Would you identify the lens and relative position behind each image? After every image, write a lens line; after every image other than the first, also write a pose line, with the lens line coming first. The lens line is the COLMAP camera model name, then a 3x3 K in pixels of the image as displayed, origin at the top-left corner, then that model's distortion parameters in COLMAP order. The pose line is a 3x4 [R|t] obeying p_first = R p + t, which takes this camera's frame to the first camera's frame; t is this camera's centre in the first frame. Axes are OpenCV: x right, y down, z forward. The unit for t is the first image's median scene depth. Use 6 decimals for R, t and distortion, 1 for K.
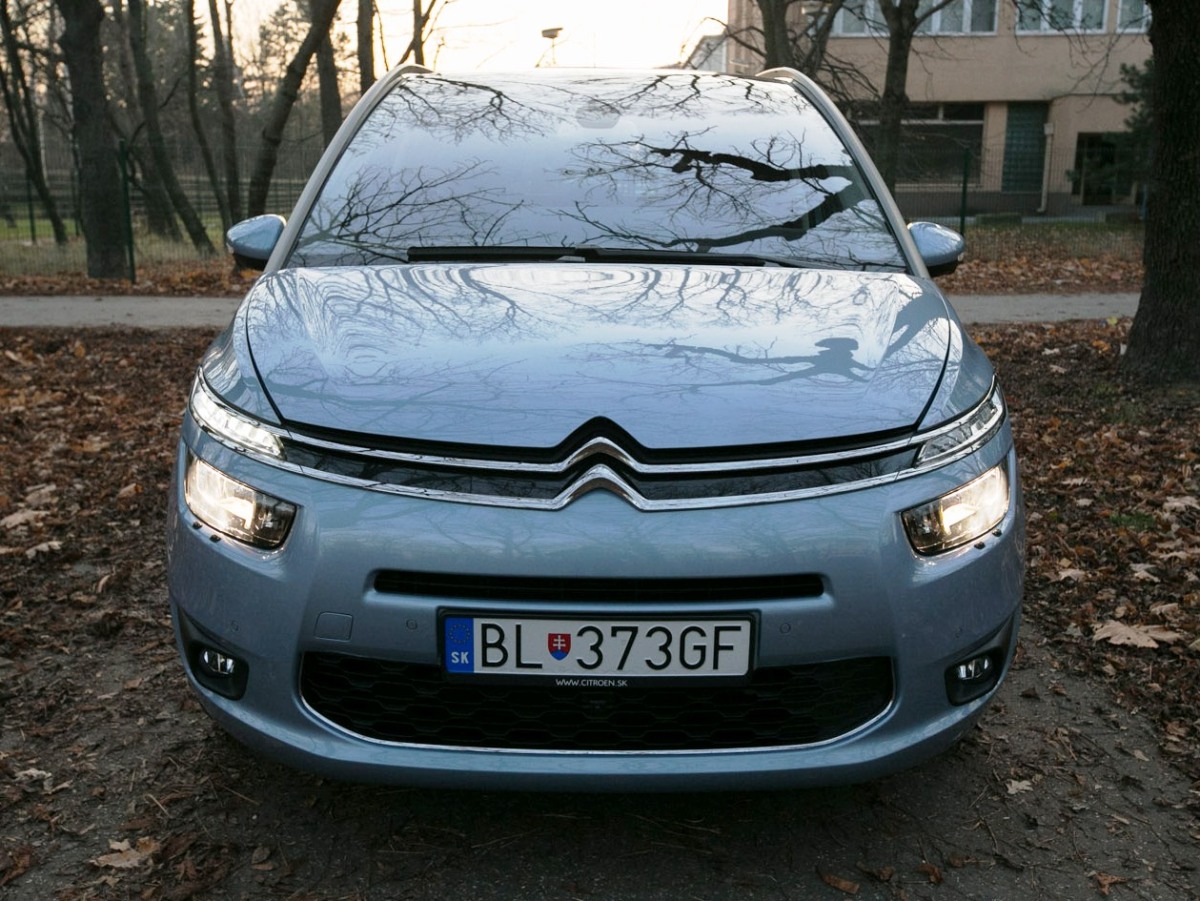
lens RADIAL K [[1264.9, 0, 600.0], [0, 1264.9, 450.5], [0, 0, 1]] dist [-0.016406, 0.217096]
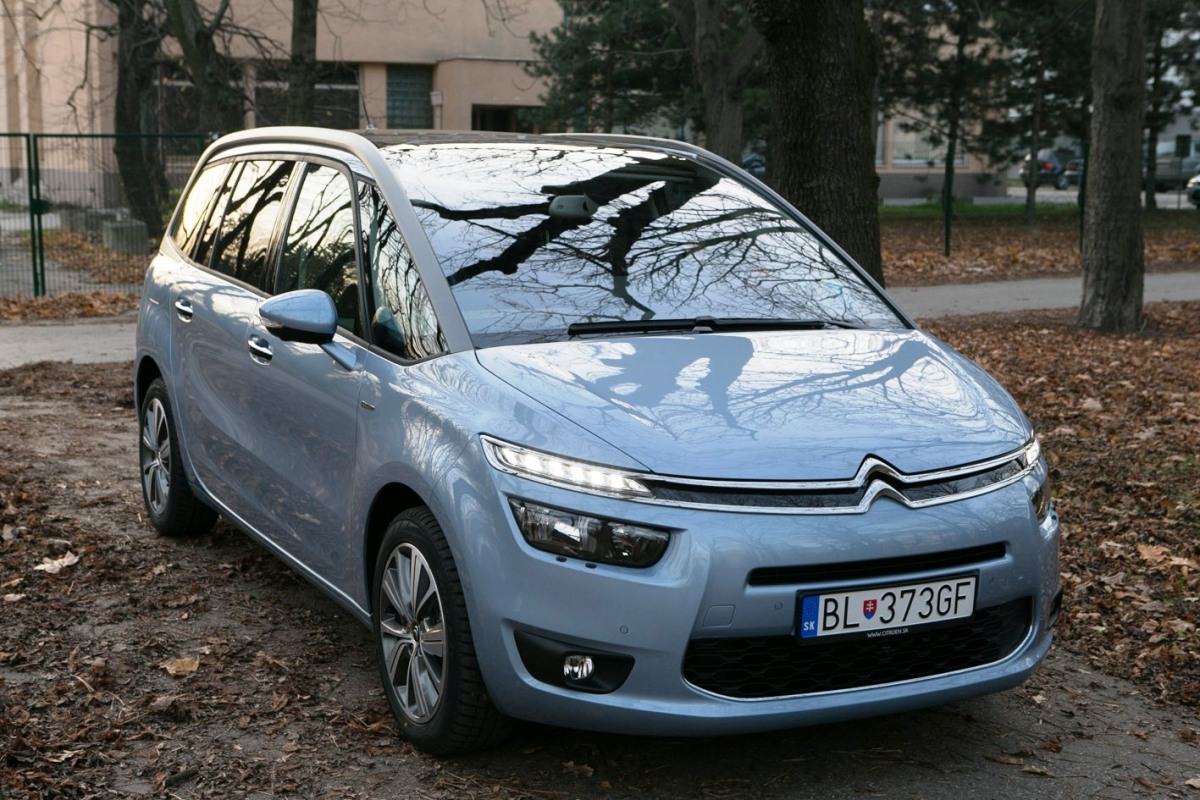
lens RADIAL K [[1747.1, 0, 600.0], [0, 1747.1, 400.0], [0, 0, 1]] dist [0.028653, -0.011202]
pose [[0.893005, -0.061556, 0.445817, -1.158383], [0.090427, 0.994941, -0.043755, -0.020389], [-0.440868, 0.079387, 0.894054, -0.639211]]
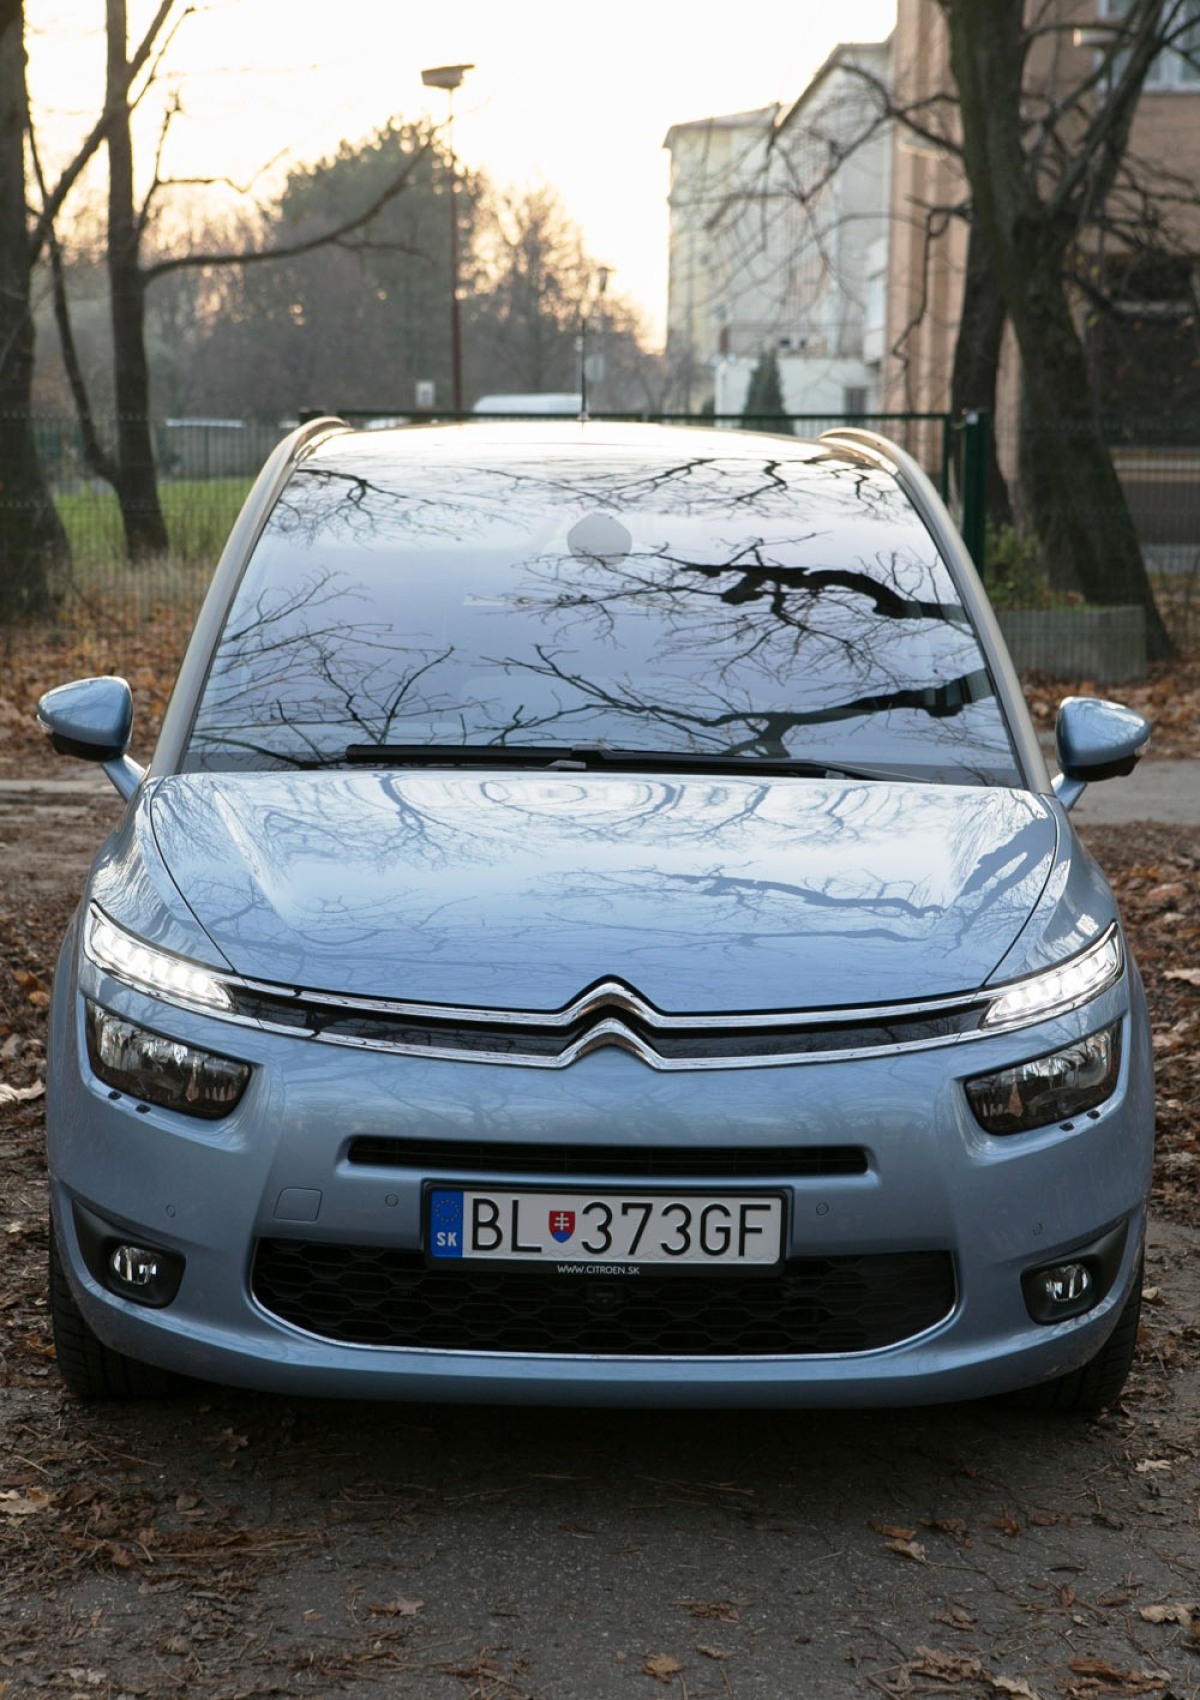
lens RADIAL K [[3494.2, 0, 600.0], [0, 3494.2, 850.0], [0, 0, 1]] dist [-0.065718, -0.100687]
pose [[0.999879, 0.009297, 0.012432, -0.037932], [-0.008185, 0.996203, -0.086680, 0.104426], [-0.013191, 0.086567, 0.996159, -1.405993]]
